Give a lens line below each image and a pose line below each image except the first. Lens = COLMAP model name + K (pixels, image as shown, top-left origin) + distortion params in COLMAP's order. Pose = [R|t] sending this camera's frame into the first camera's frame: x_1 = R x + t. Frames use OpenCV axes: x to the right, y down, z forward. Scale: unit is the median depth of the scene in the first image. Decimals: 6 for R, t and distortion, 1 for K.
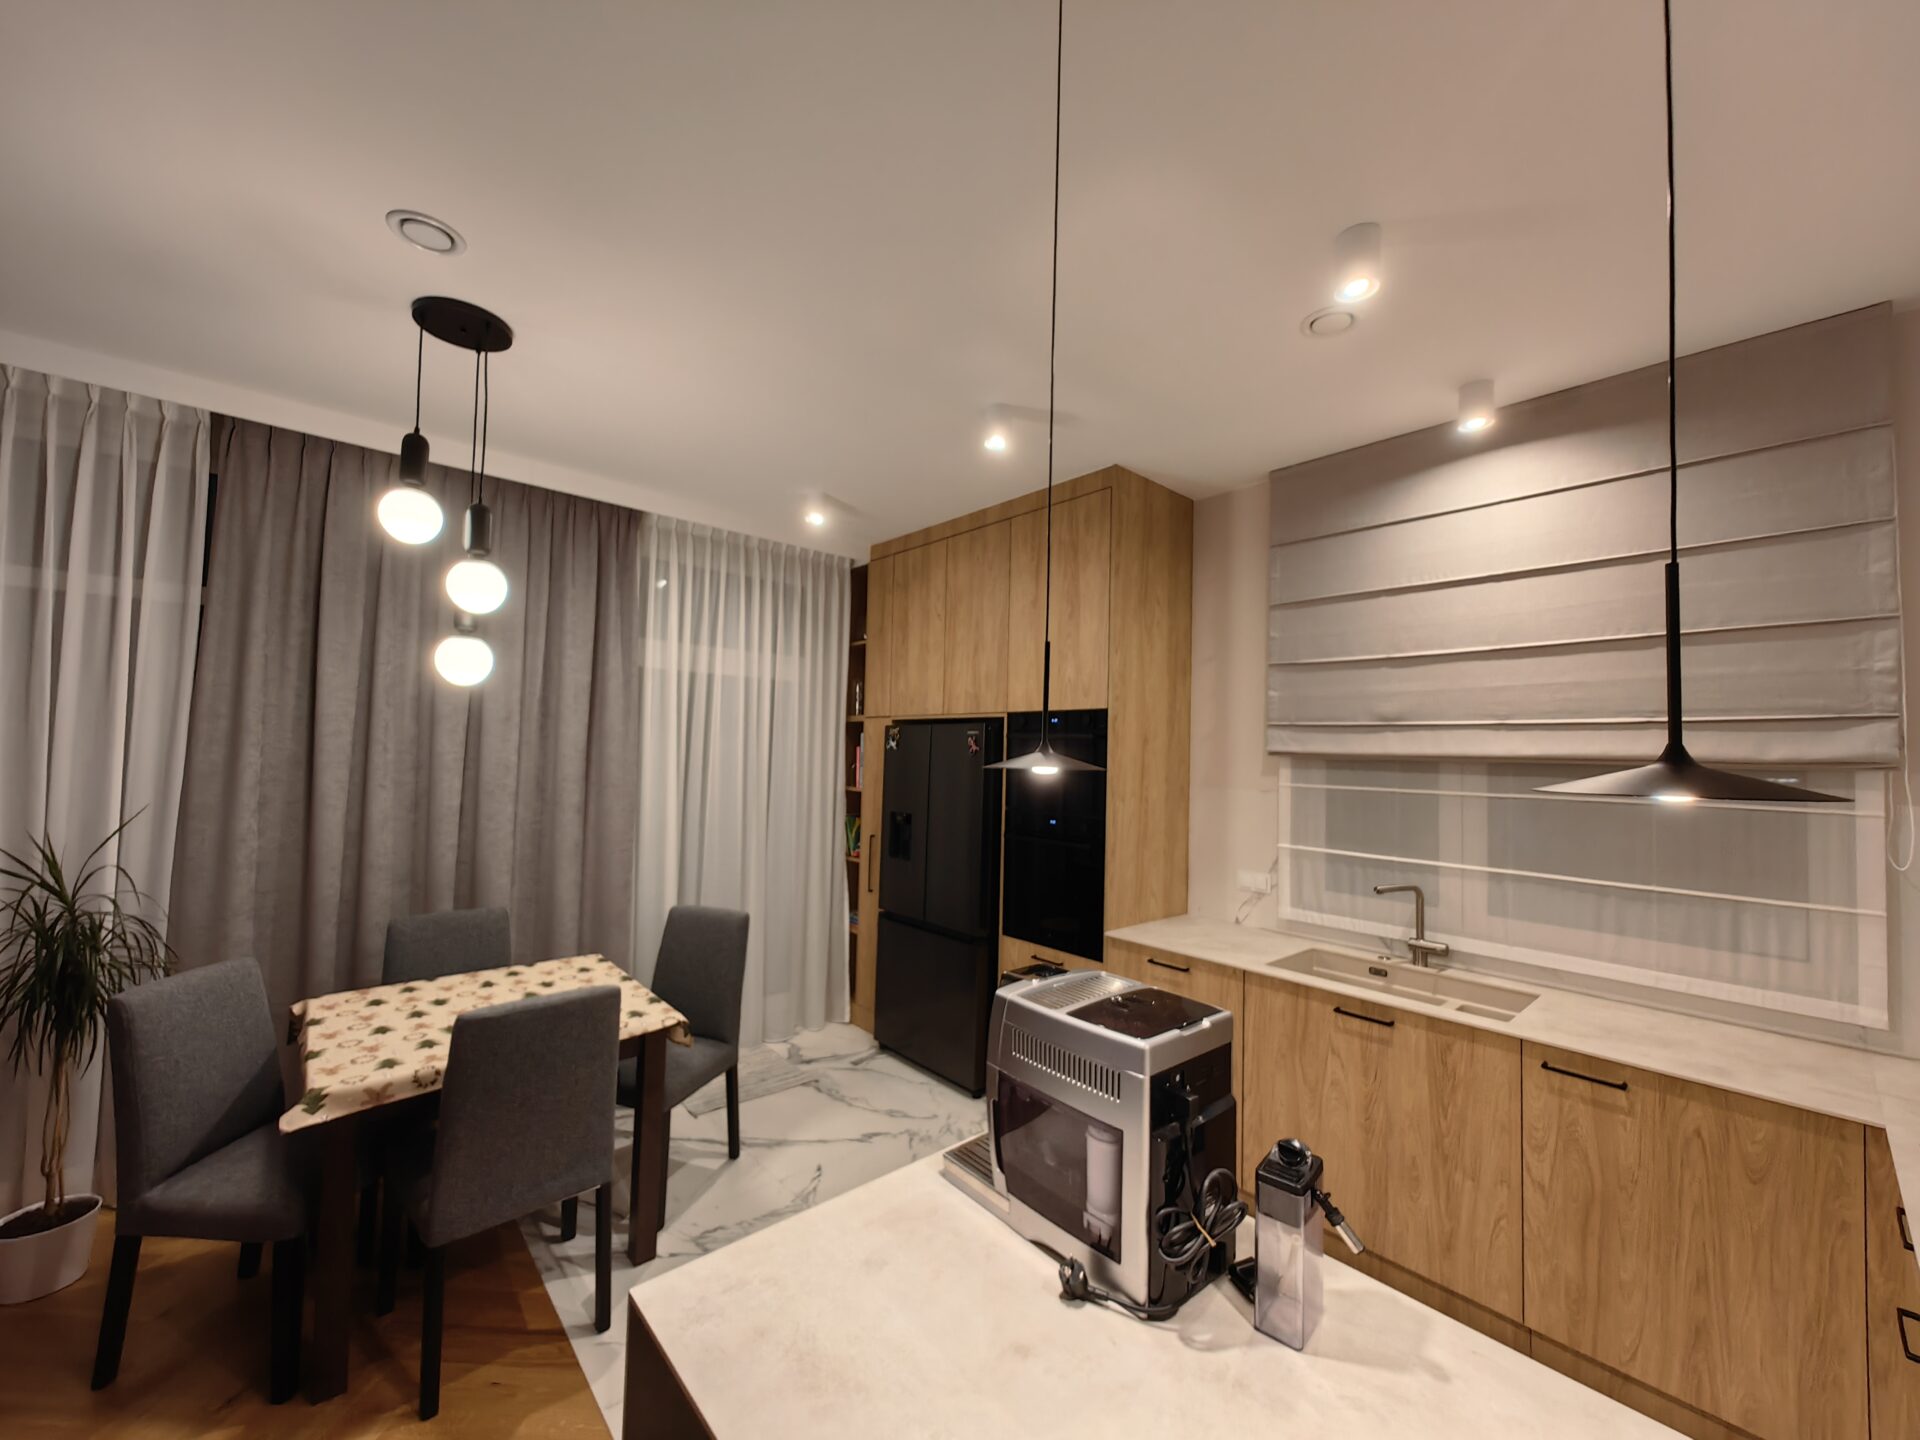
lens RADIAL K [[738.4, 0, 960.0], [0, 738.4, 720.0], [0, 0, 1]] dist [0.011161, -0.004095]
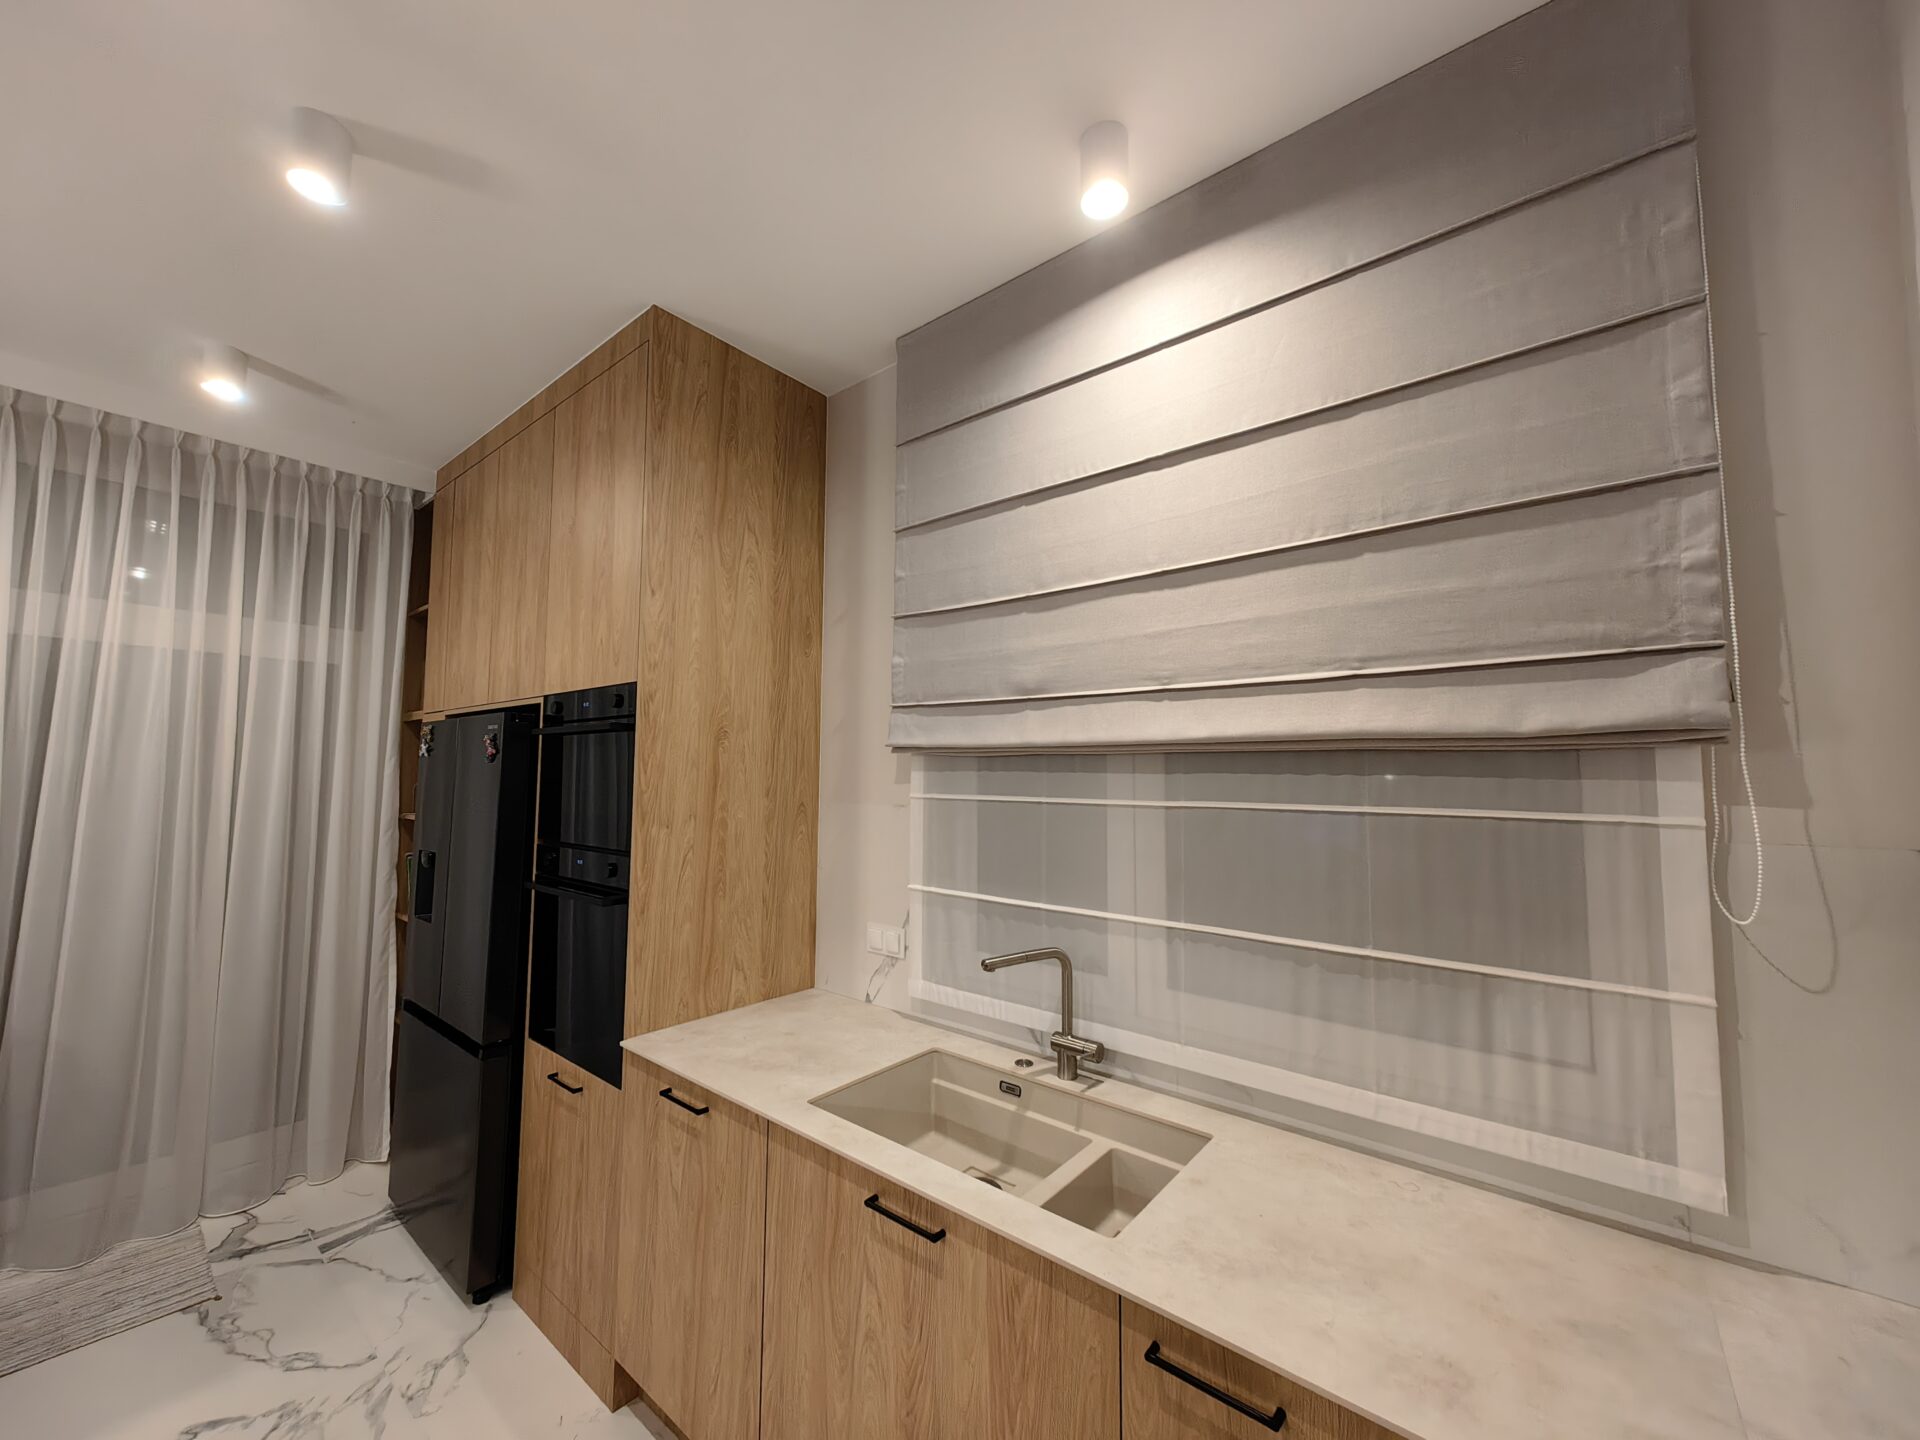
lens RADIAL K [[731.0, 0, 960.0], [0, 731.0, 720.0], [0, 0, 1]] dist [0.002116, 0.000260]
pose [[0.986937, -0.007303, 0.160943, 0.417896], [0.011287, 0.999652, -0.023854, 0.039489], [-0.160712, 0.025359, 0.986675, 0.378371]]
